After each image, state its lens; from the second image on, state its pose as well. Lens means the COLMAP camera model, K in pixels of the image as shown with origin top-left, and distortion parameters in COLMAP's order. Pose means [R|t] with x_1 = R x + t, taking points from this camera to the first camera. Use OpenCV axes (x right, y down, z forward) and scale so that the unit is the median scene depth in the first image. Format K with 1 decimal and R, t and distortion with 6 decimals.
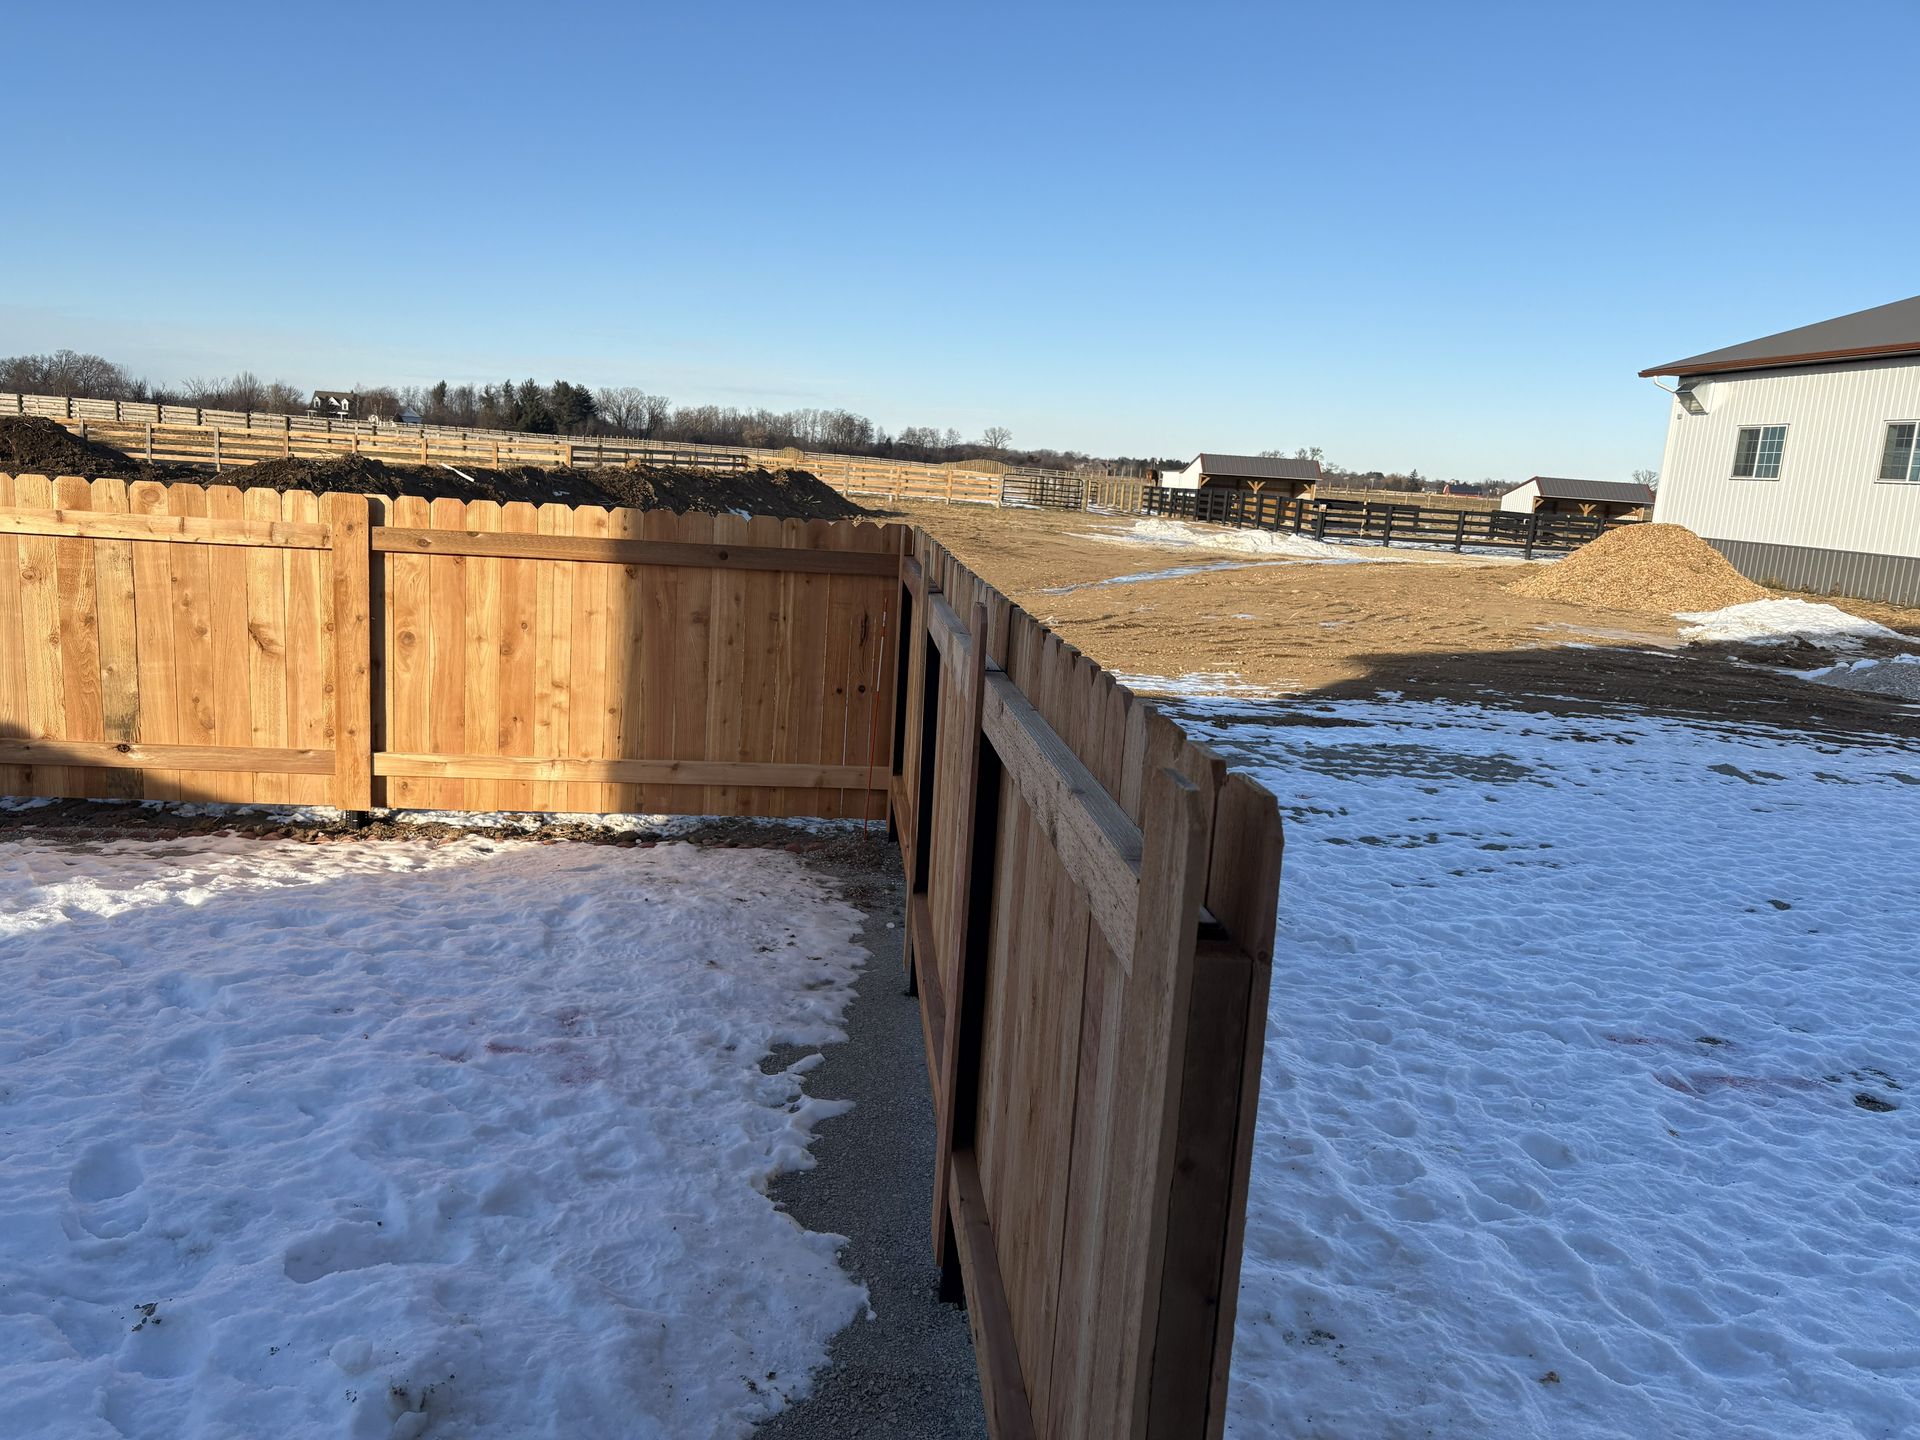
lens RADIAL K [[1462.5, 0, 951.0], [0, 1462.5, 723.0], [0, 0, 1]] dist [0.050672, -0.047807]
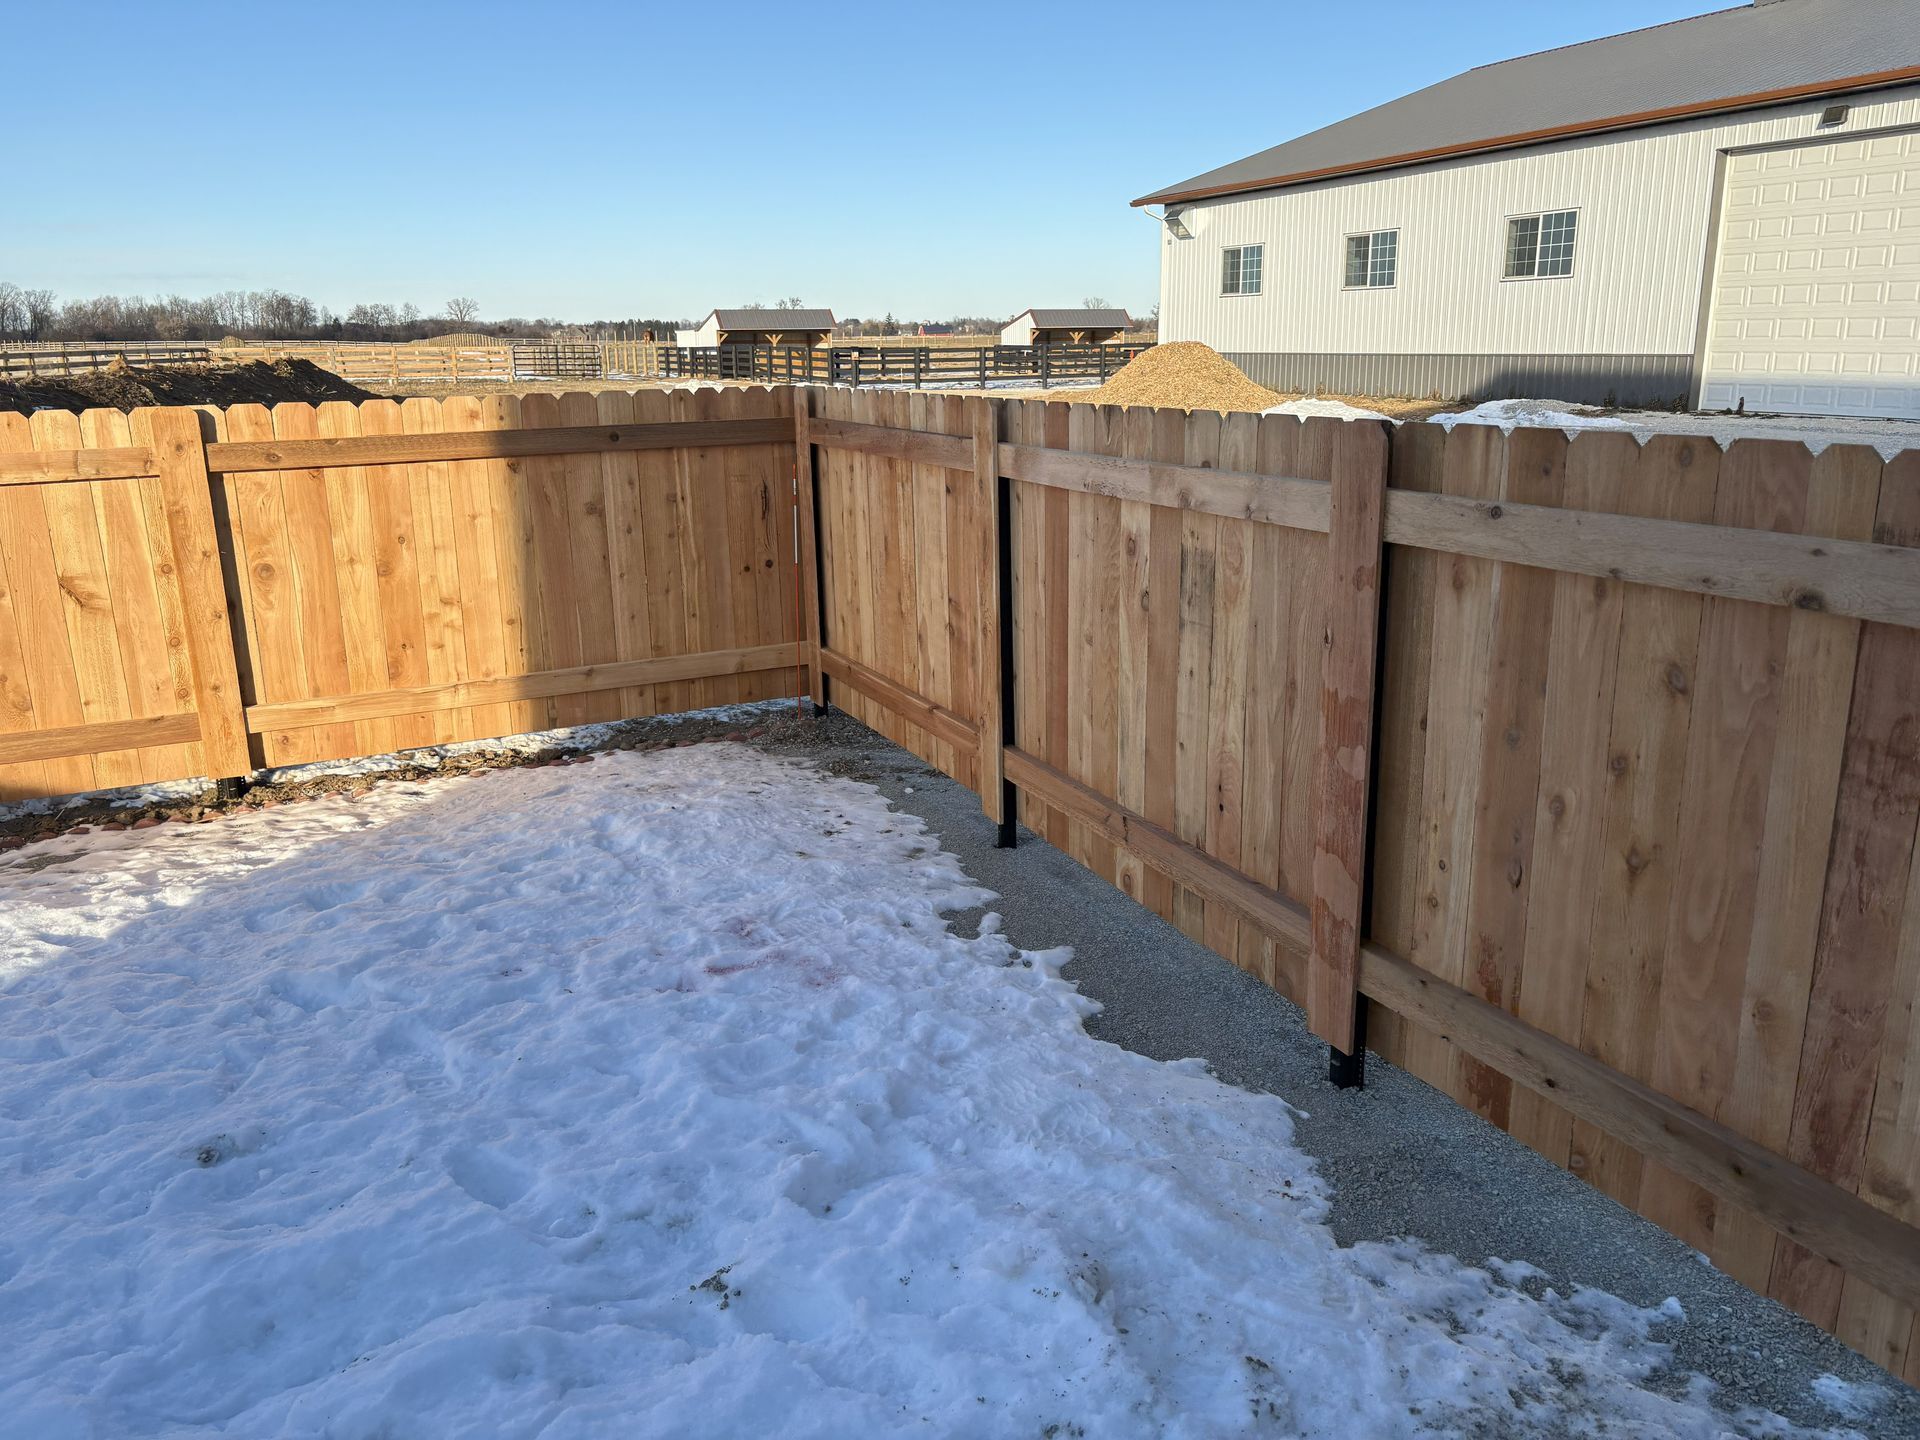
lens RADIAL K [[1462.5, 0, 957.2], [0, 1462.5, 707.4], [0, 0, 1]] dist [0.050672, -0.047807]
pose [[0.935588, -0.161179, 0.314160, -0.271631], [0.135025, 0.985426, 0.103457, -0.013151], [-0.326256, -0.054374, 0.943716, 0.047381]]
